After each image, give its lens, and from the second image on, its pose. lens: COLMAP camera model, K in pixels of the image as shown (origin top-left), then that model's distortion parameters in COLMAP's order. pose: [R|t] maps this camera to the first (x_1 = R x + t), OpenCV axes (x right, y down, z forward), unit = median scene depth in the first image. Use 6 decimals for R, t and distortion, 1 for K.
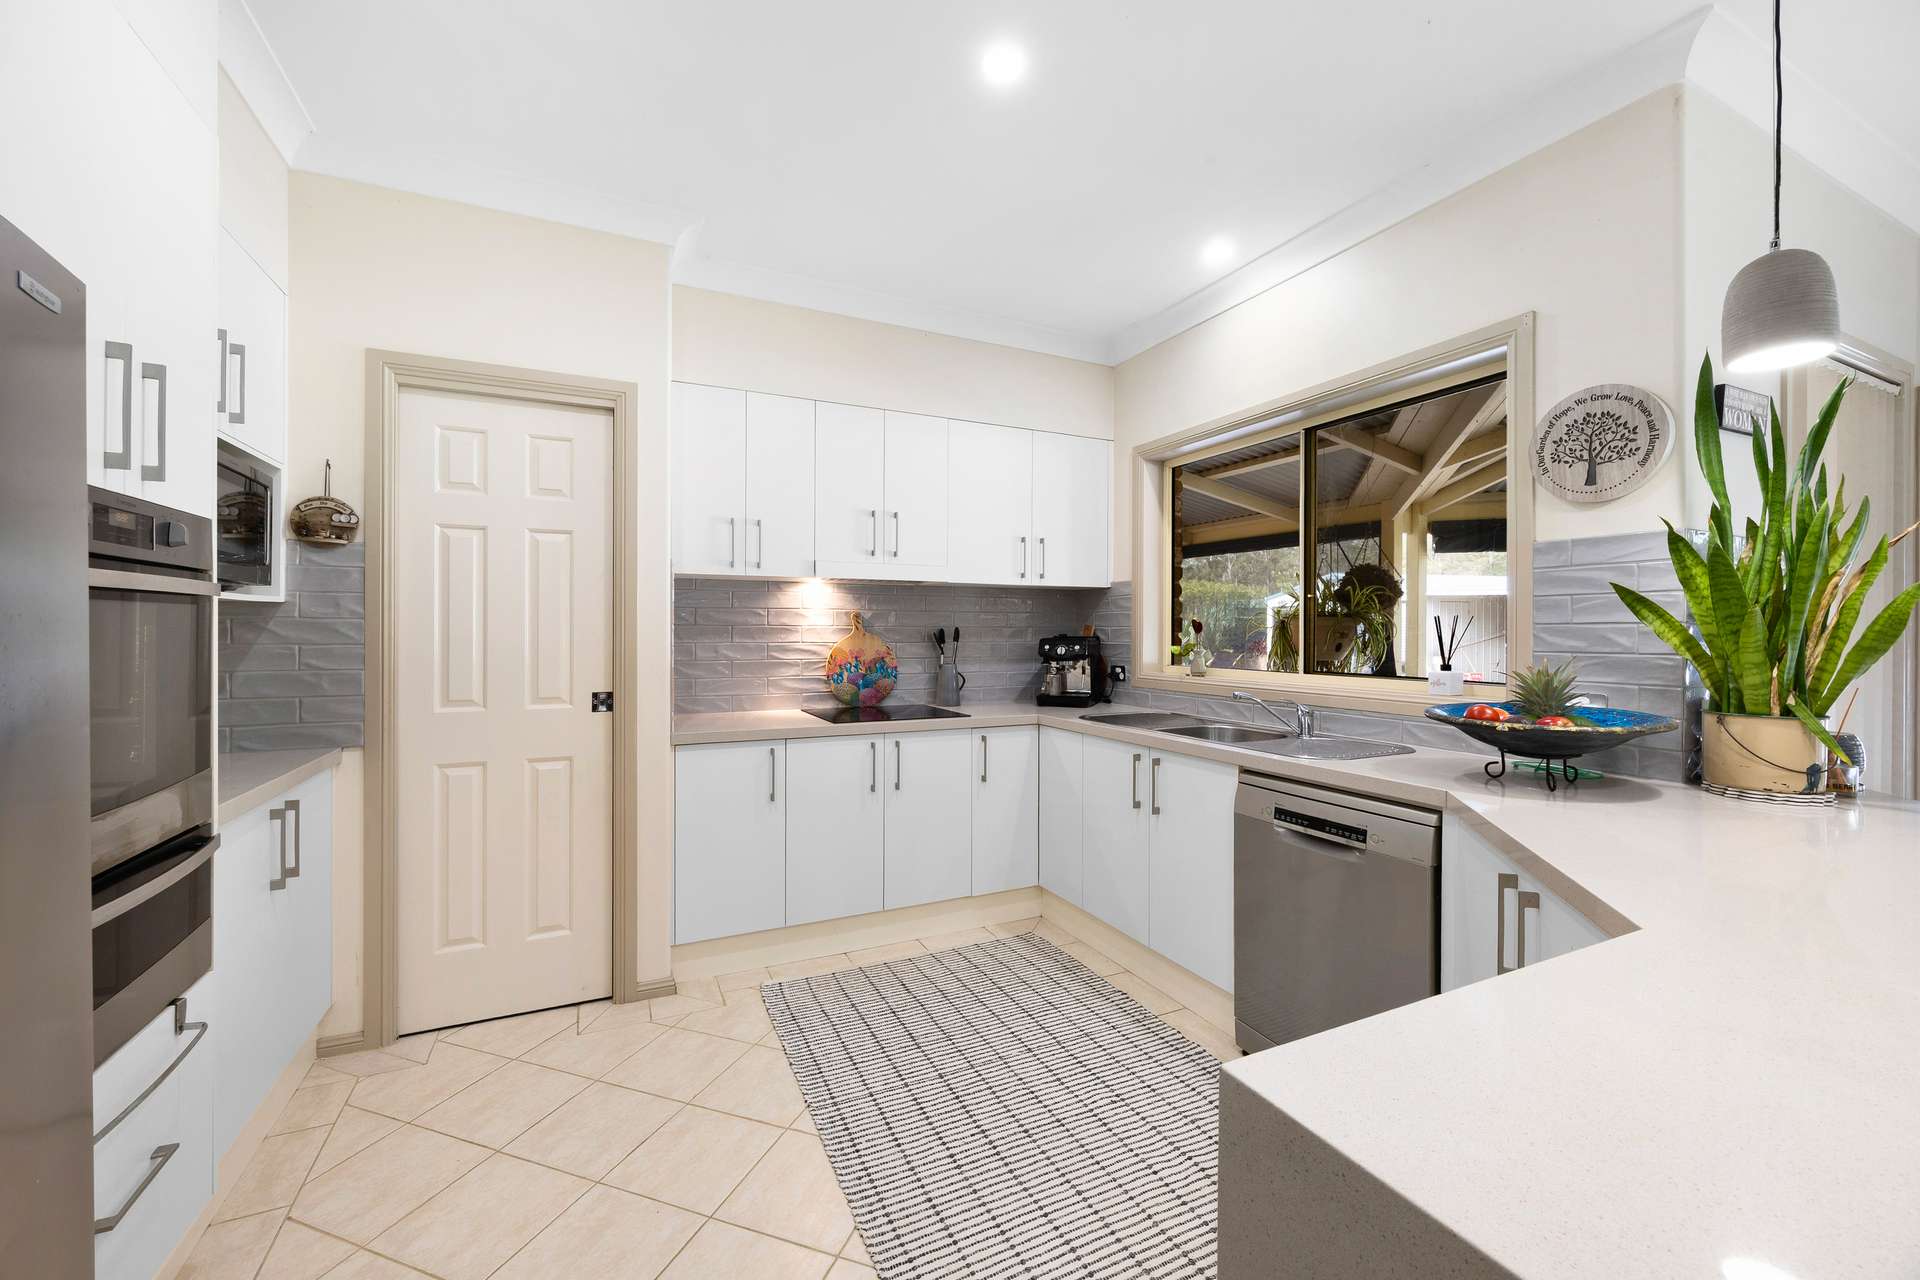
lens RADIAL K [[756.3, 0, 960.0], [0, 756.3, 640.0], [0, 0, 1]] dist [-0.088953, 0.000007]
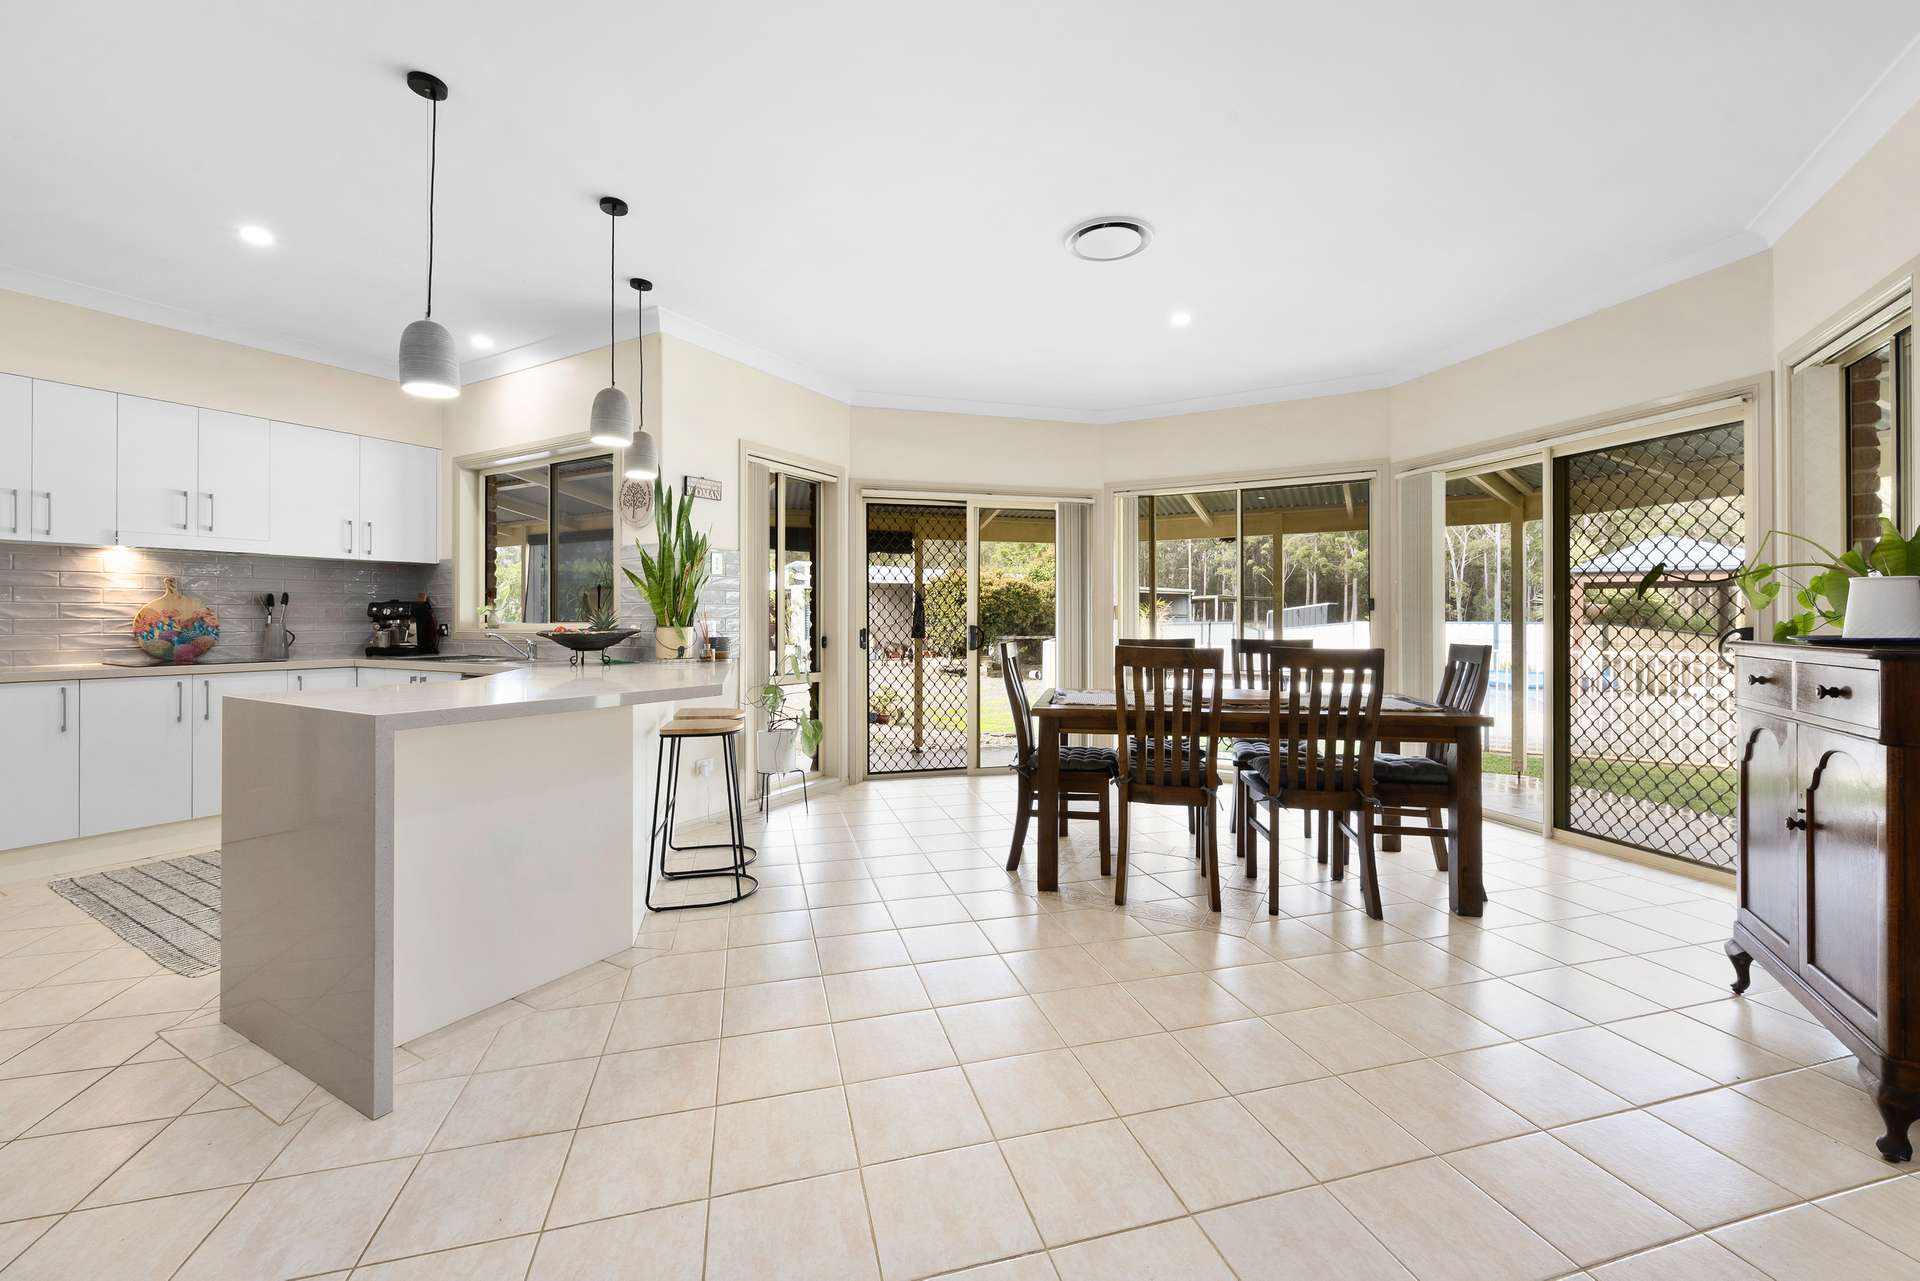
lens RADIAL K [[790.0, 0, 955.1], [0, 790.0, 620.7], [0, 0, 1]] dist [-0.022442, -0.000193]
pose [[0.820865, -0.001273, 0.571121, 0.170744], [0.004169, 0.999984, -0.003764, 0.038467], [-0.571107, 0.005471, 0.820857, -0.632427]]
